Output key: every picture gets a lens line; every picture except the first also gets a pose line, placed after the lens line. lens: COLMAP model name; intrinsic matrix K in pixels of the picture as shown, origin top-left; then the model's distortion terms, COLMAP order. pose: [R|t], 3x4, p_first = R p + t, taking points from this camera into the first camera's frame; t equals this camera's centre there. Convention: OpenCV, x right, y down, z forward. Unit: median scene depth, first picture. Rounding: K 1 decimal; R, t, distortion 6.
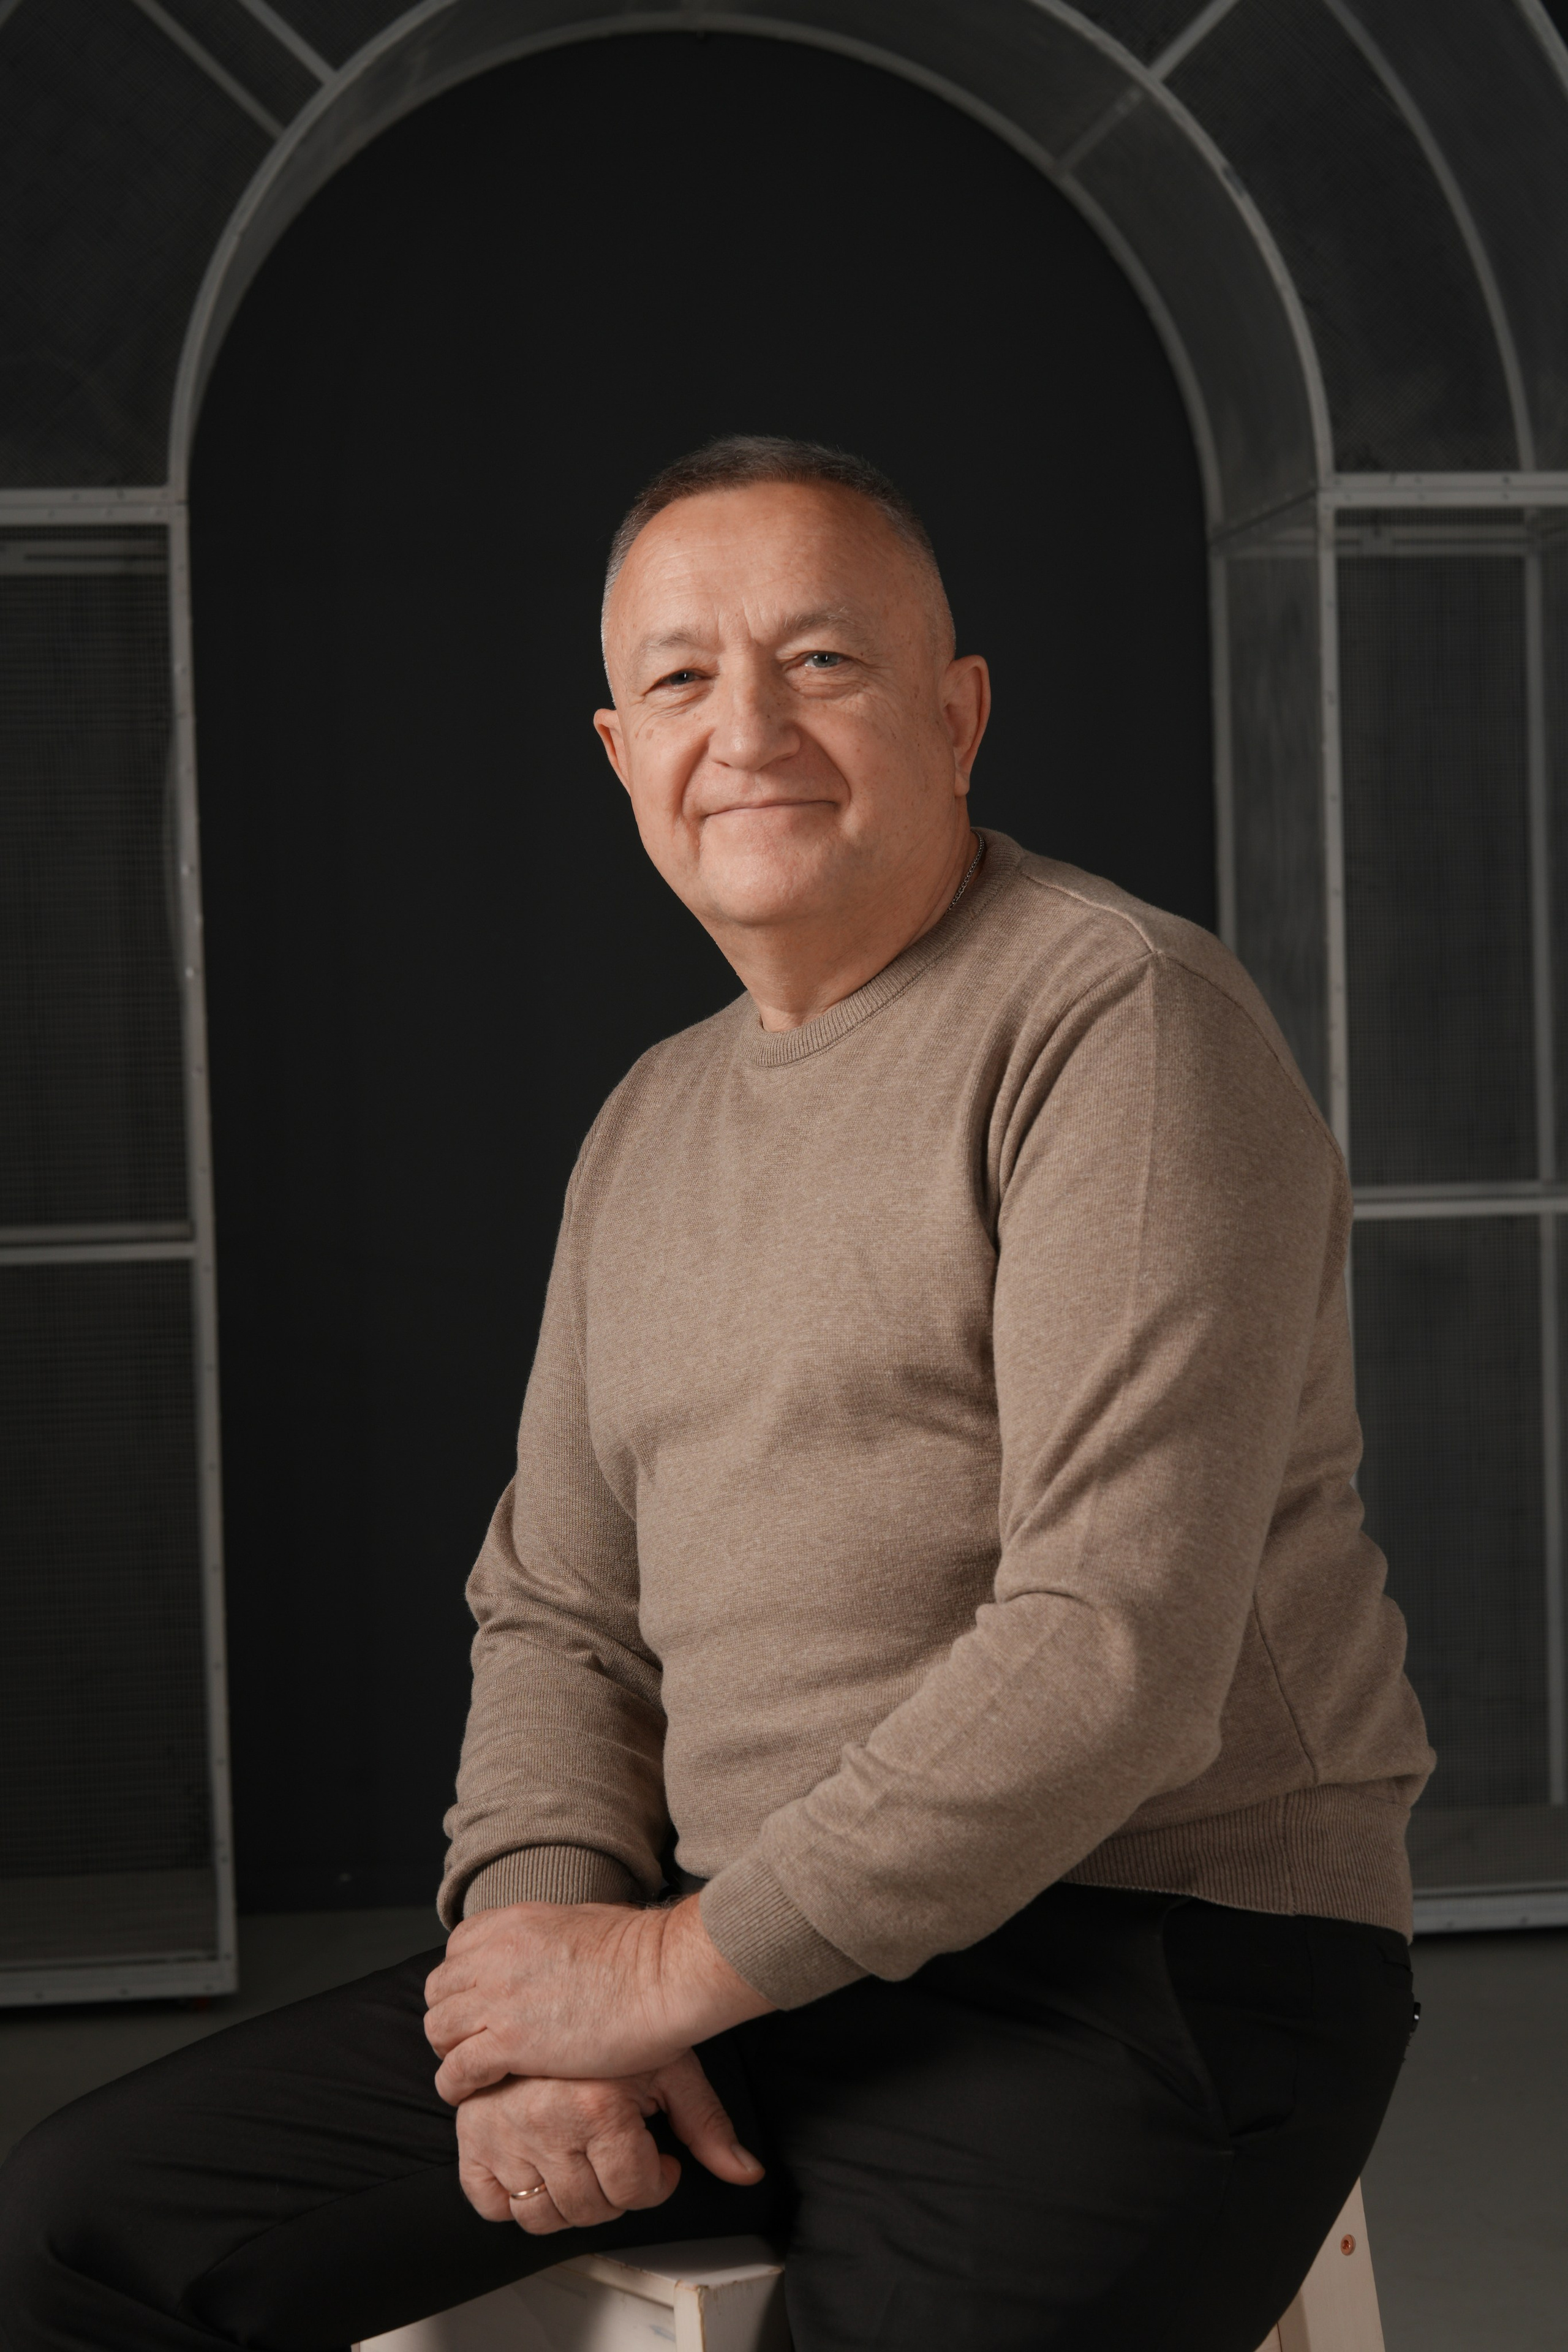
lens RADIAL K [[4534.0, 0, 720.3], [0, 4534.0, 1178.0], [0, 0, 1]] dist [0.162567, -0.105670]
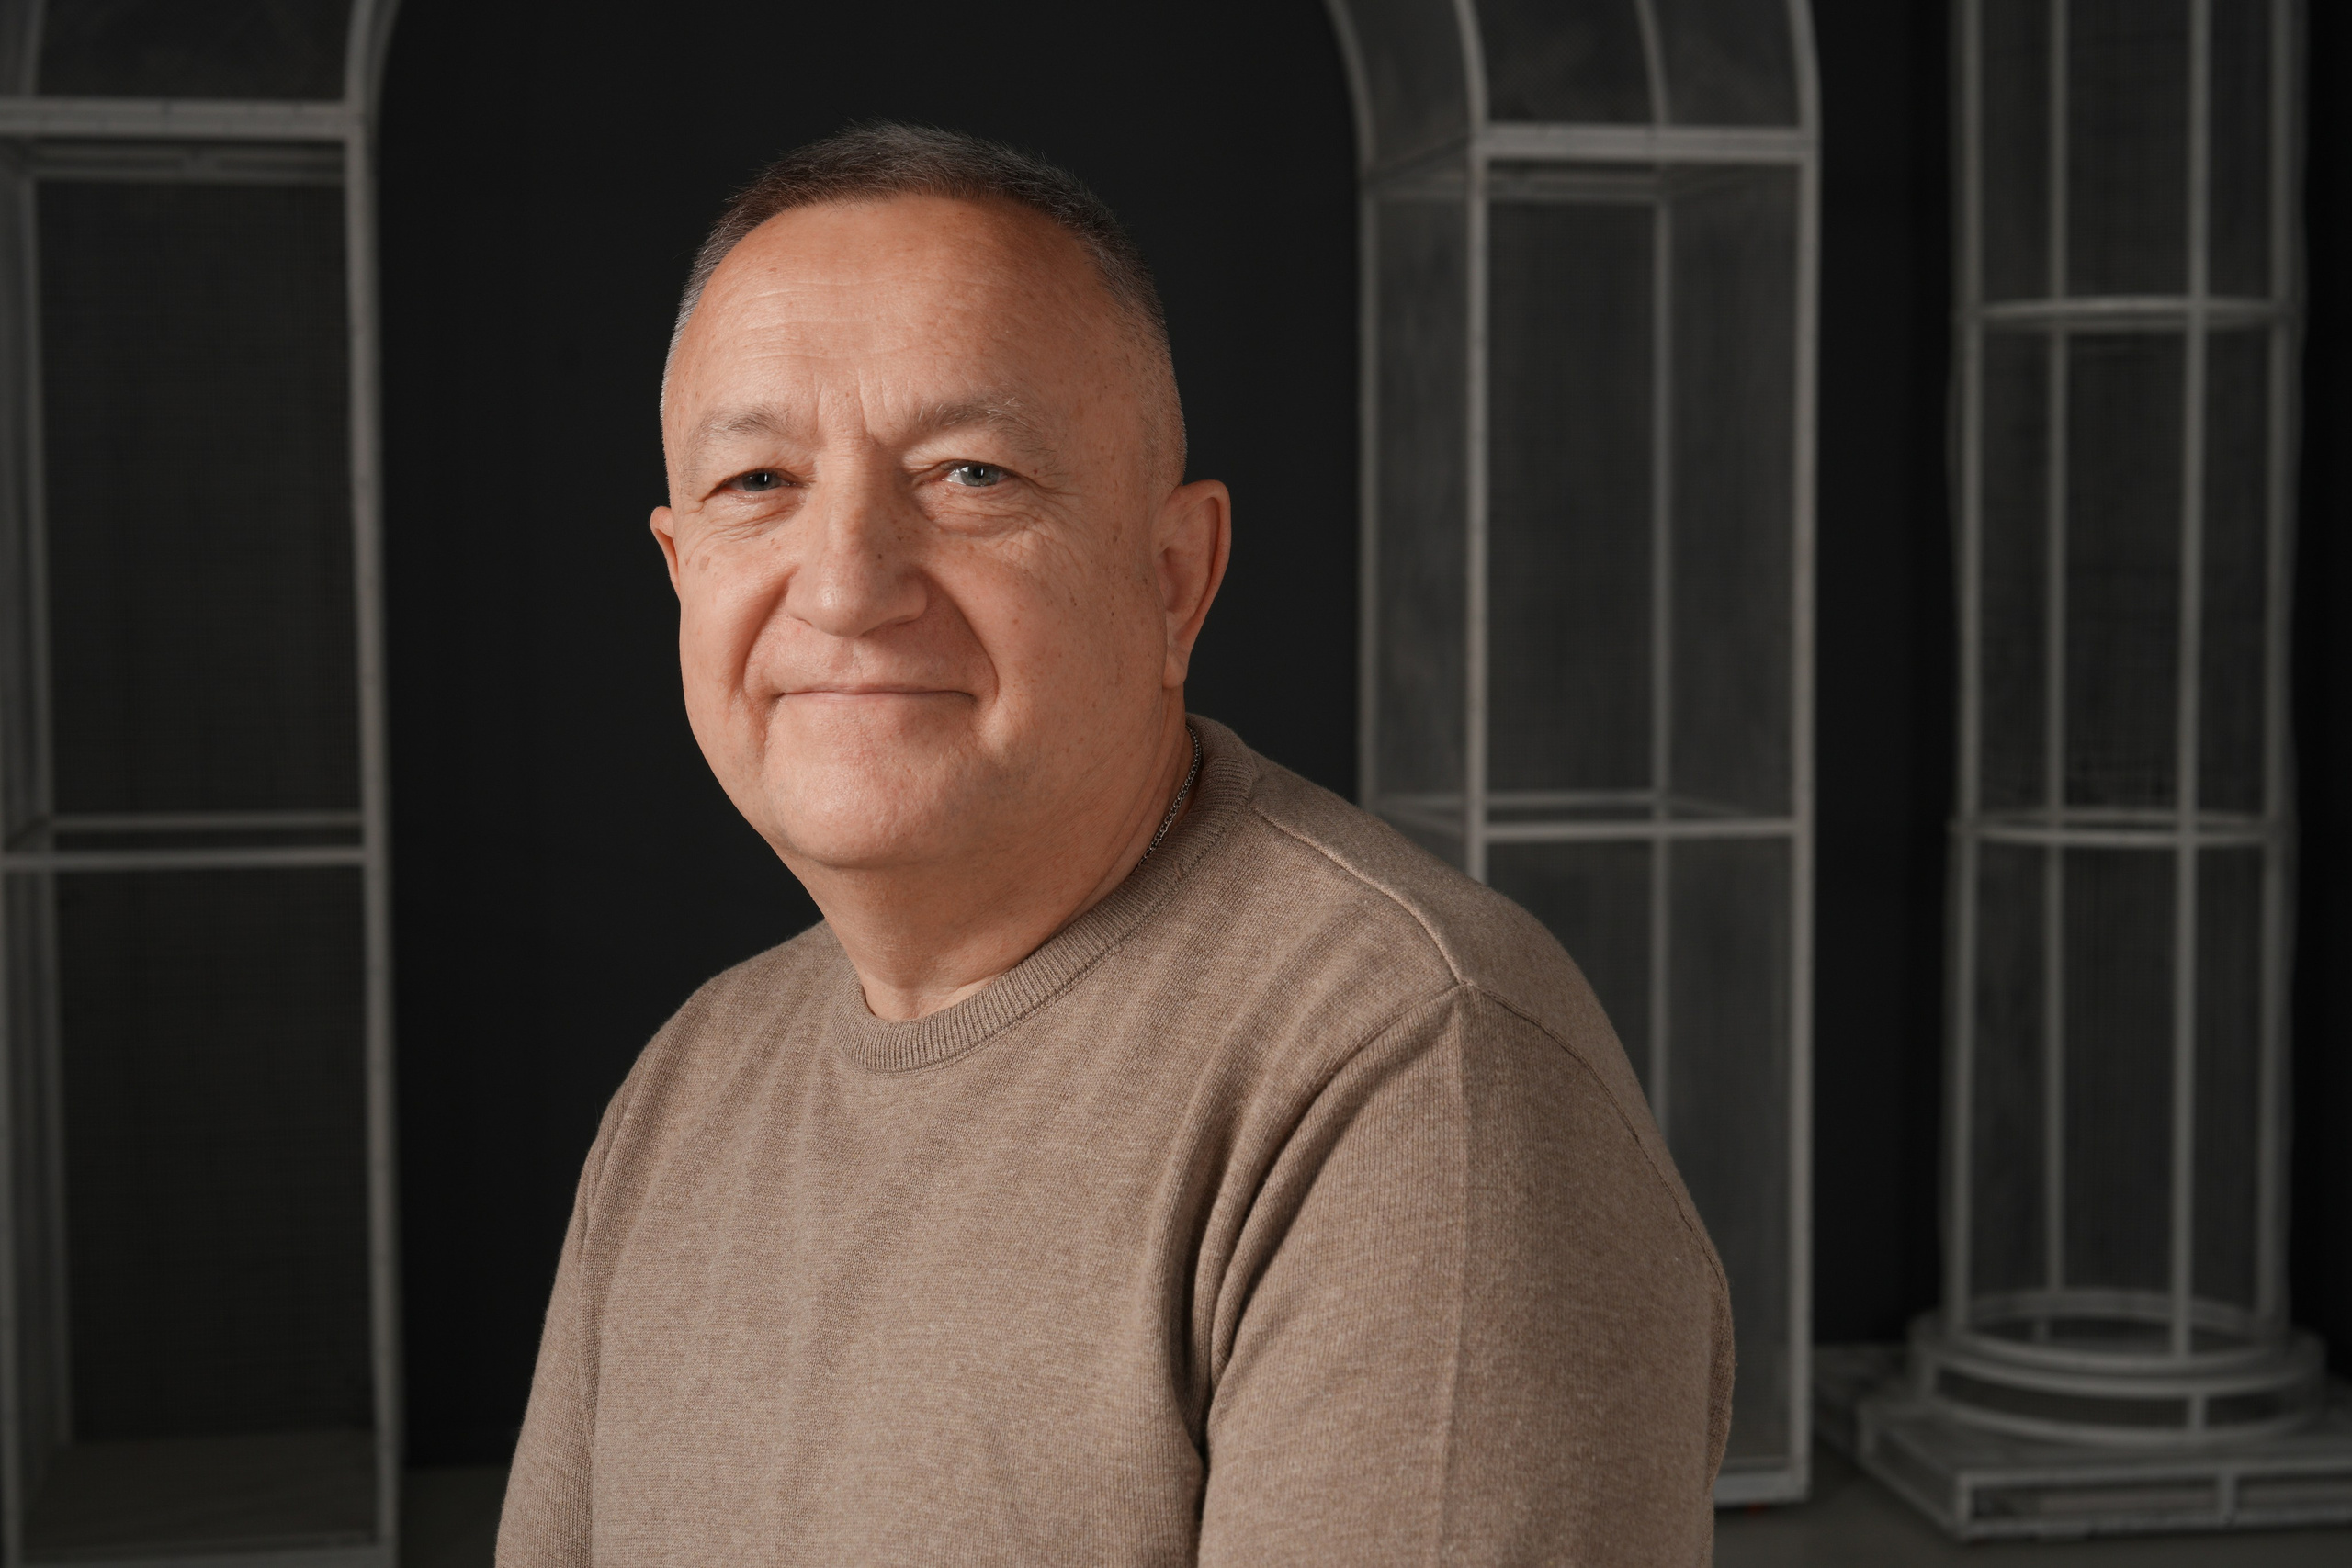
lens RADIAL K [[3897.3, 0, 1173.7], [0, 3897.3, 705.2], [0, 0, 1]] dist [0.017160, 0.085043]
pose [[0.997075, 0.025199, 0.072152, 0.013958], [-0.025603, 0.999661, 0.004681, -0.090703], [-0.072010, -0.006514, 0.997383, 0.452351]]
